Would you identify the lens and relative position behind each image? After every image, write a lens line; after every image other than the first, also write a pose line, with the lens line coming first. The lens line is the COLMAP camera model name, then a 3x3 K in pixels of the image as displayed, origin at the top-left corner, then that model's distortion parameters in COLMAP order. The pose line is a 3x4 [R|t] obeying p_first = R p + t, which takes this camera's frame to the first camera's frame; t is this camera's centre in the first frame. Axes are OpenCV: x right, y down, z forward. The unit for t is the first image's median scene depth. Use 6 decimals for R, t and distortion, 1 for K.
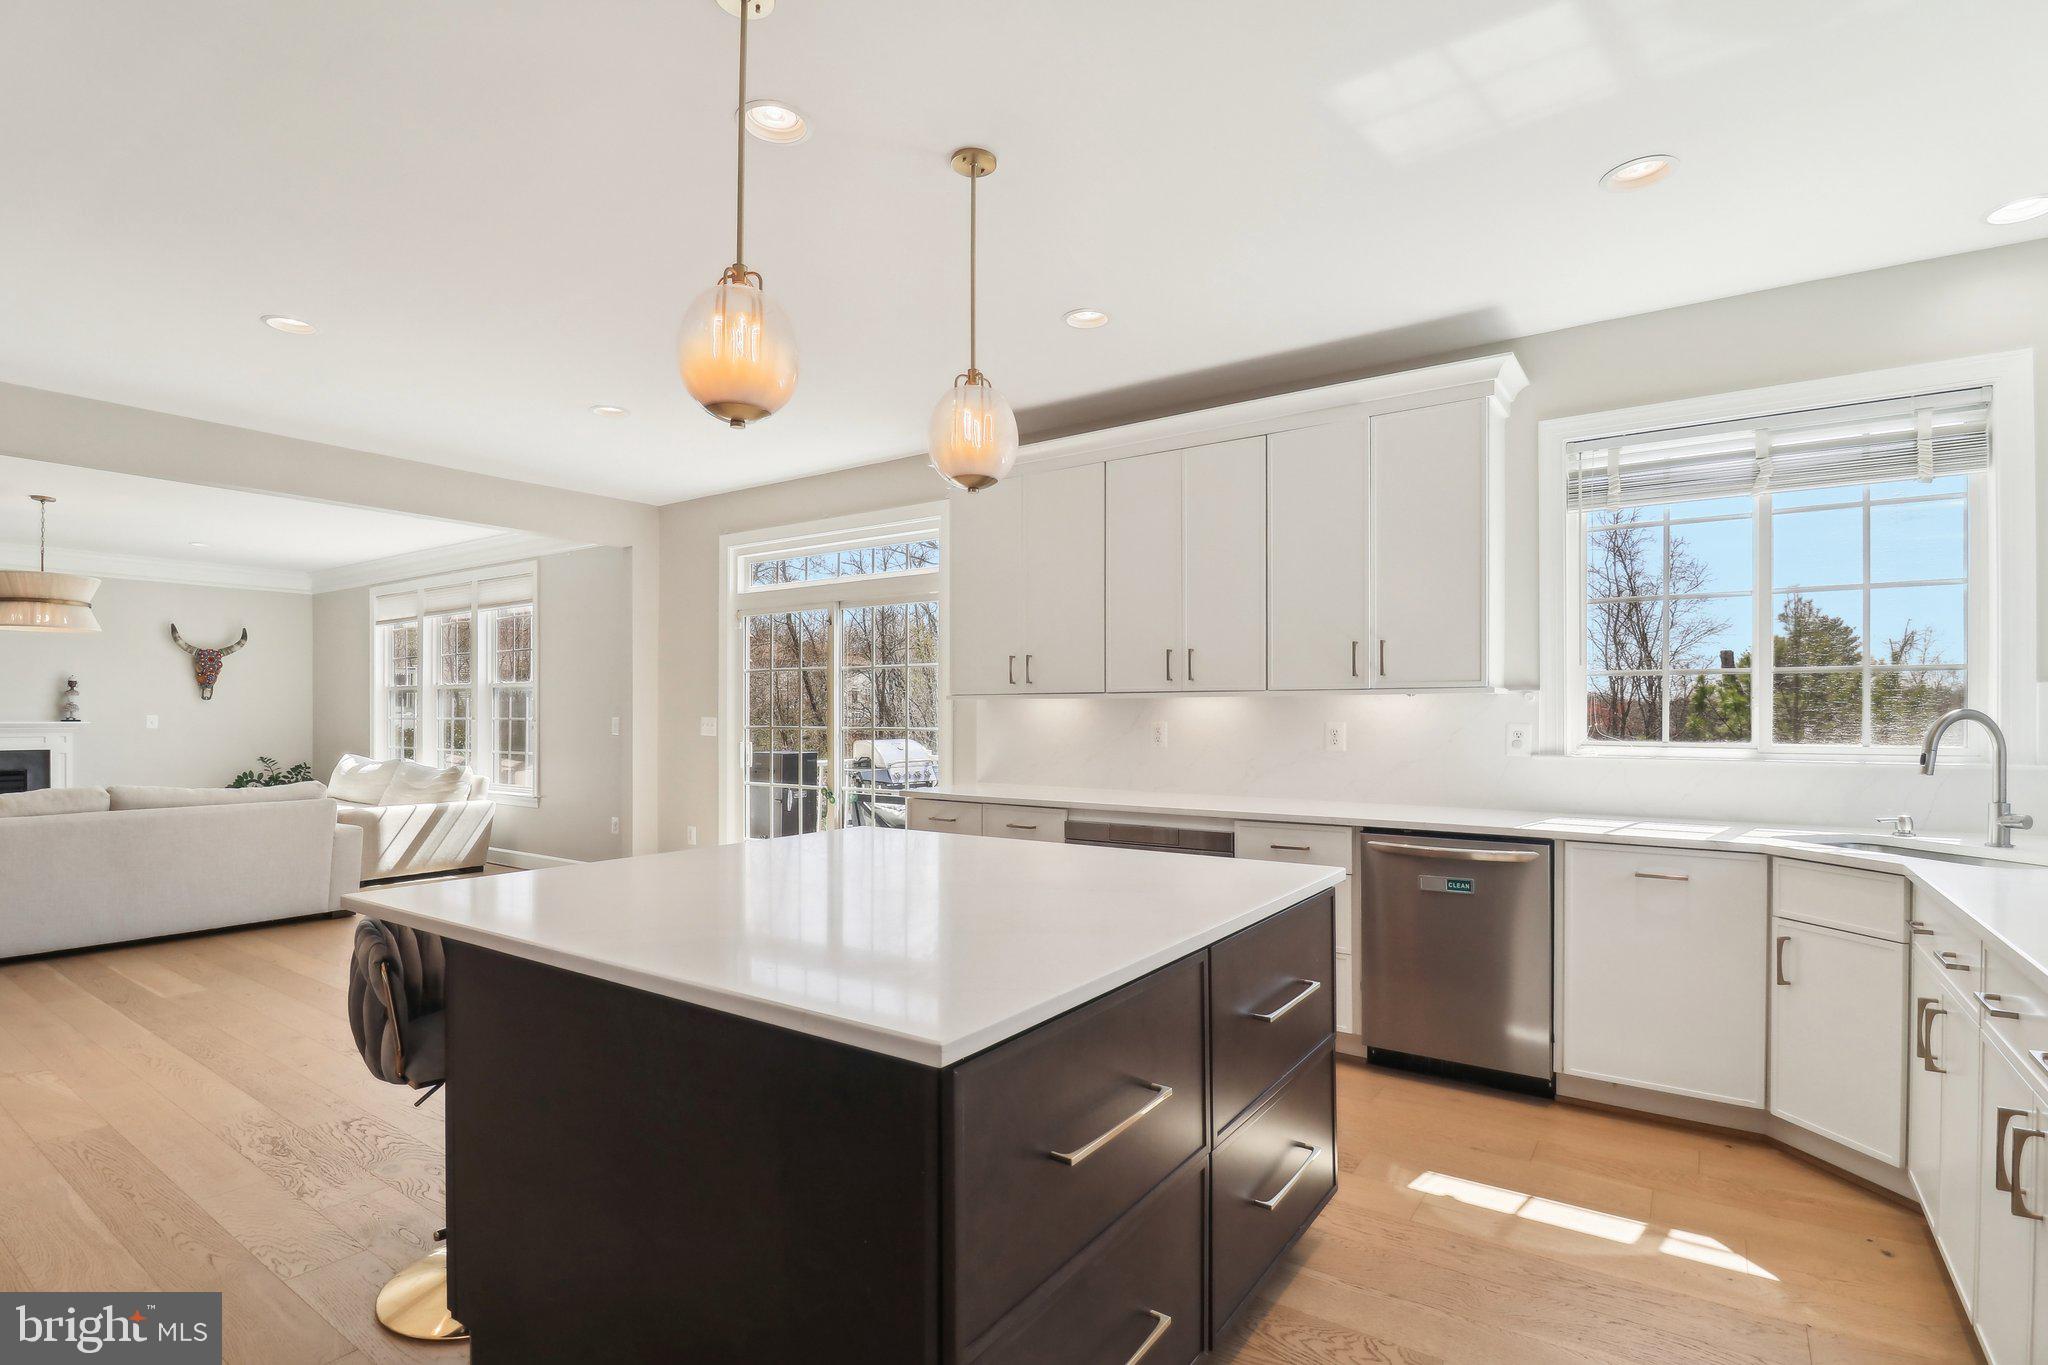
lens RADIAL K [[986.6, 0, 1007.5], [0, 986.6, 721.0], [0, 0, 1]] dist [0.000755, -0.015617]
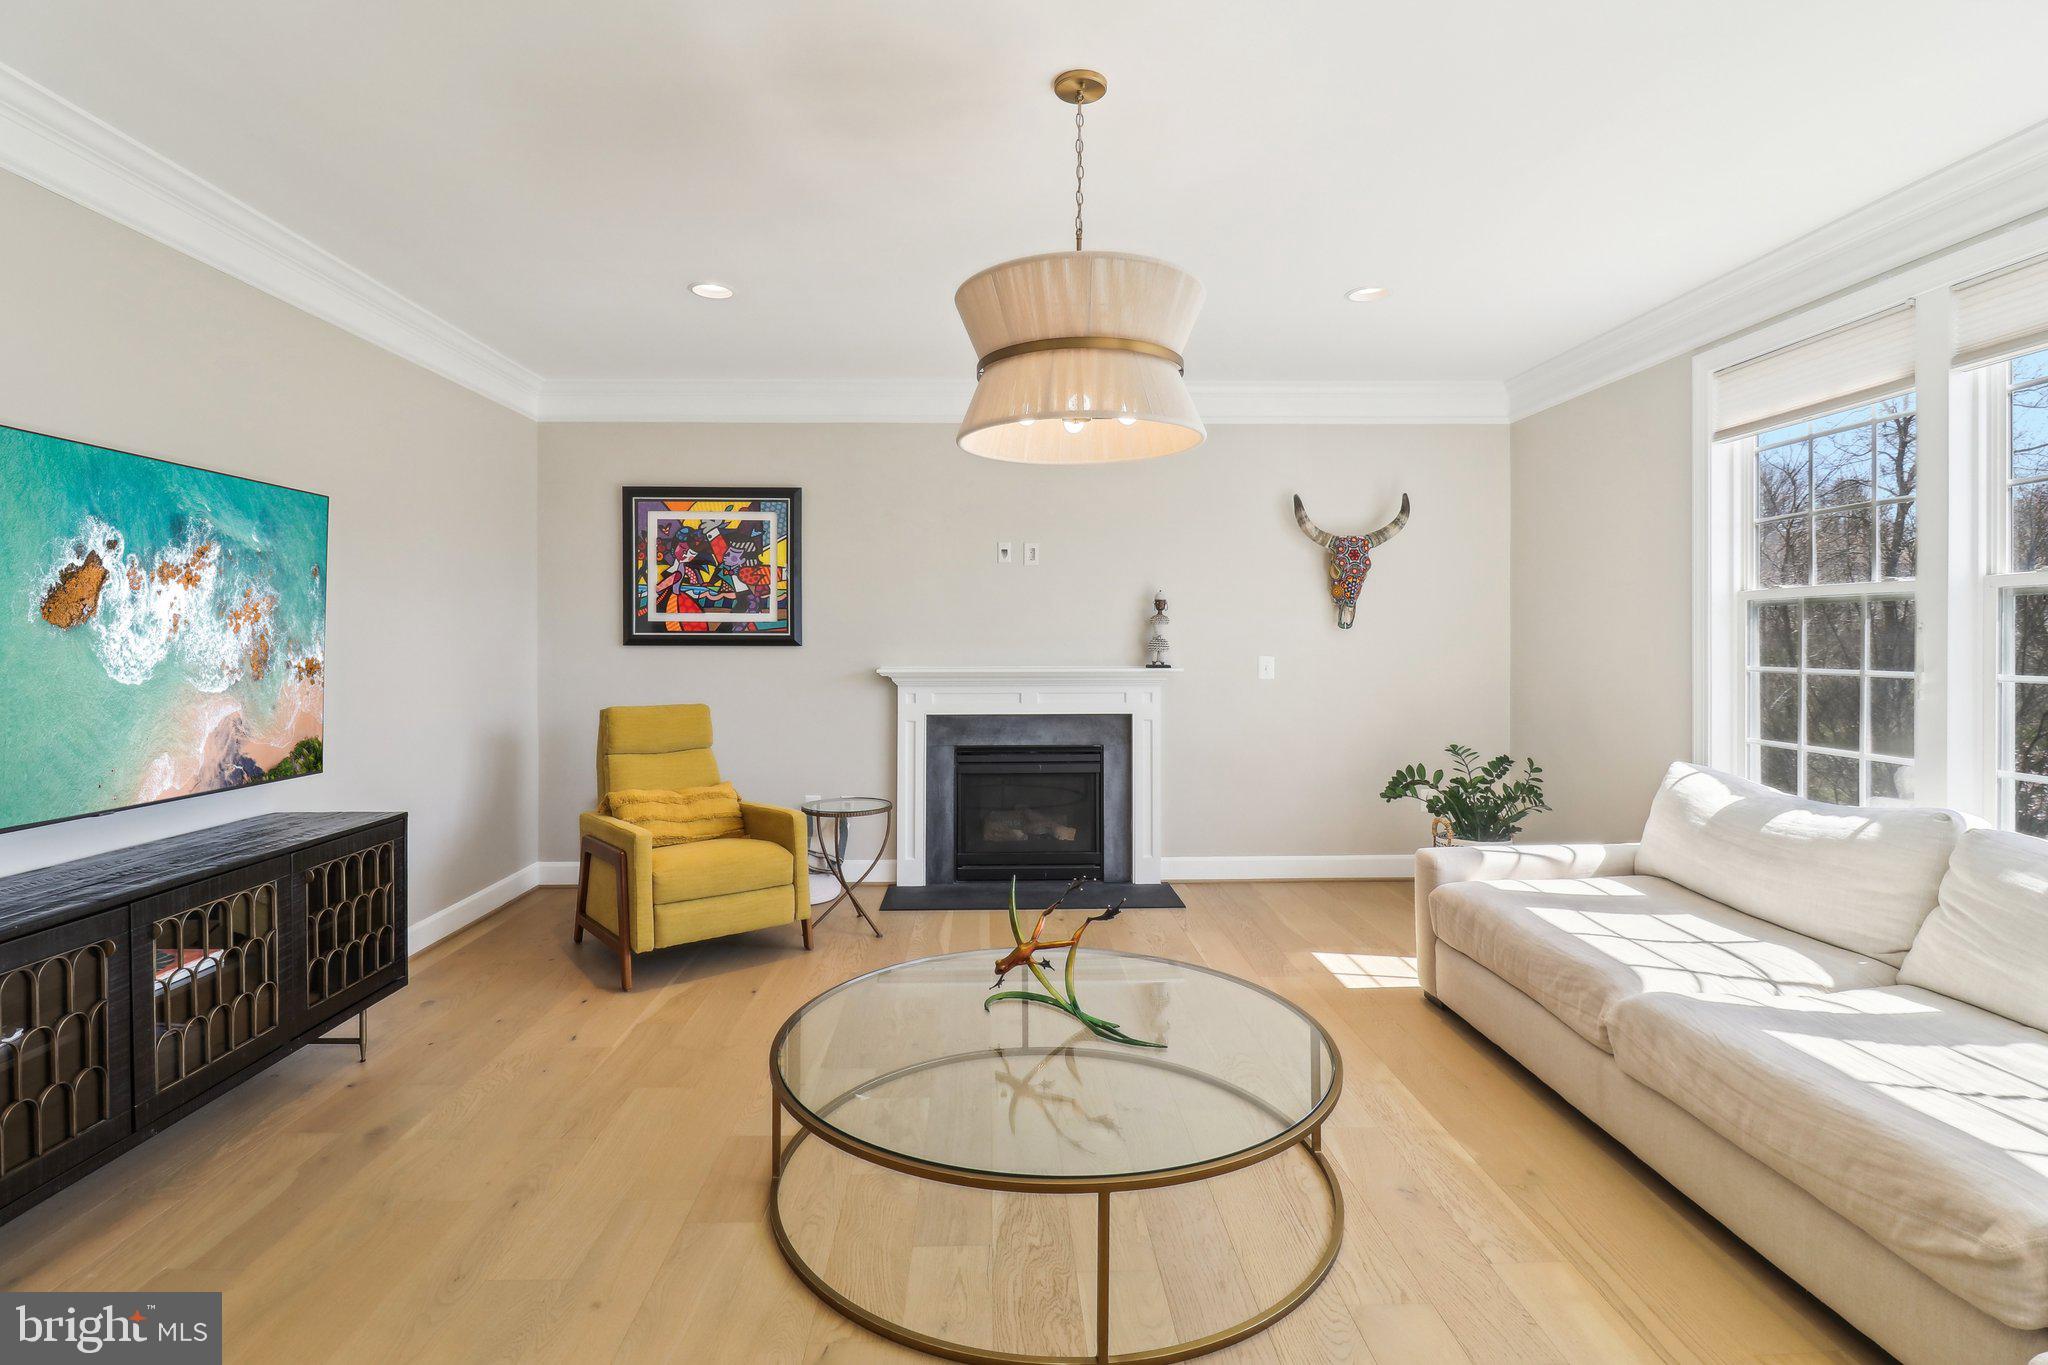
lens RADIAL K [[999.8, 0, 1016.0], [0, 999.8, 637.9], [0, 0, 1]] dist [-0.007221, -0.000872]
pose [[0.607100, -0.004408, -0.794613, -0.929842], [0.000321, 0.999986, -0.005302, -0.025723], [0.794625, 0.002963, 0.607093, 0.983961]]
